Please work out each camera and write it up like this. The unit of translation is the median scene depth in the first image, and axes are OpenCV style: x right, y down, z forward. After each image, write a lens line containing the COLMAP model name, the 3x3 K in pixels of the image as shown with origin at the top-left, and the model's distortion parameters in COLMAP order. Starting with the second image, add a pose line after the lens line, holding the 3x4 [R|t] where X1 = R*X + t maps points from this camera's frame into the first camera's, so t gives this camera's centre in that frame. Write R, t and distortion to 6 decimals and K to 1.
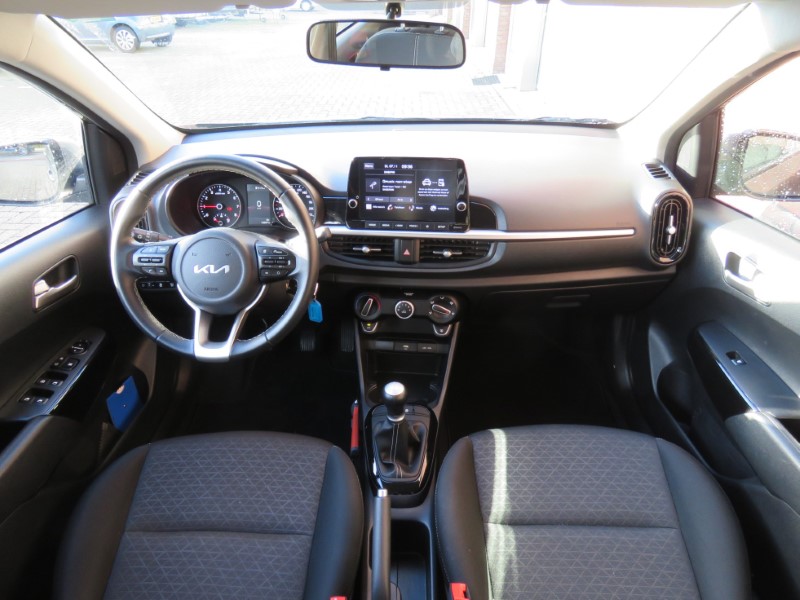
lens RADIAL K [[608.4, 0, 400.3], [0, 608.4, 300.3], [0, 0, 1]] dist [-0.035242, -0.000430]
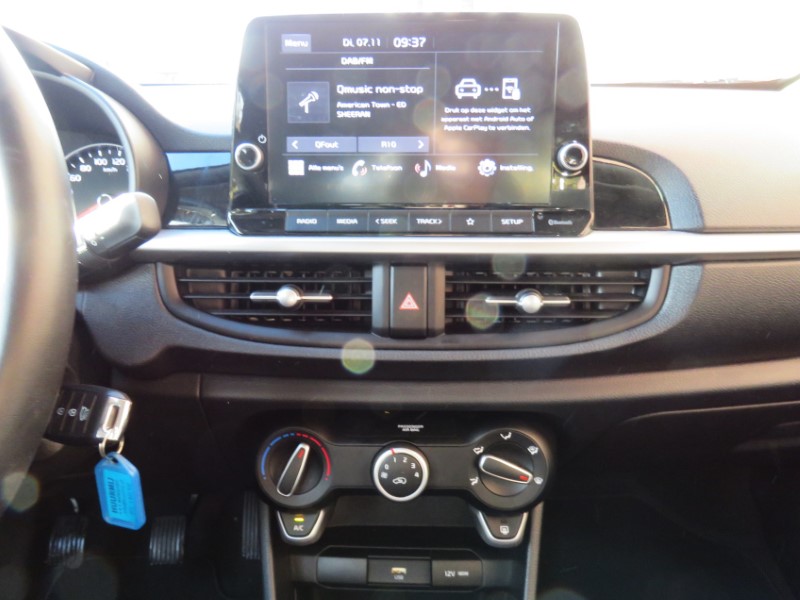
lens RADIAL K [[608.4, 0, 382.2], [0, 608.4, 285.3], [0, 0, 1]] dist [-0.035242, -0.000430]
pose [[0.997482, -0.013540, 0.069612, -0.027846], [0.029338, 0.972454, -0.231239, -0.010291], [-0.064563, 0.232699, 0.970403, 0.669695]]
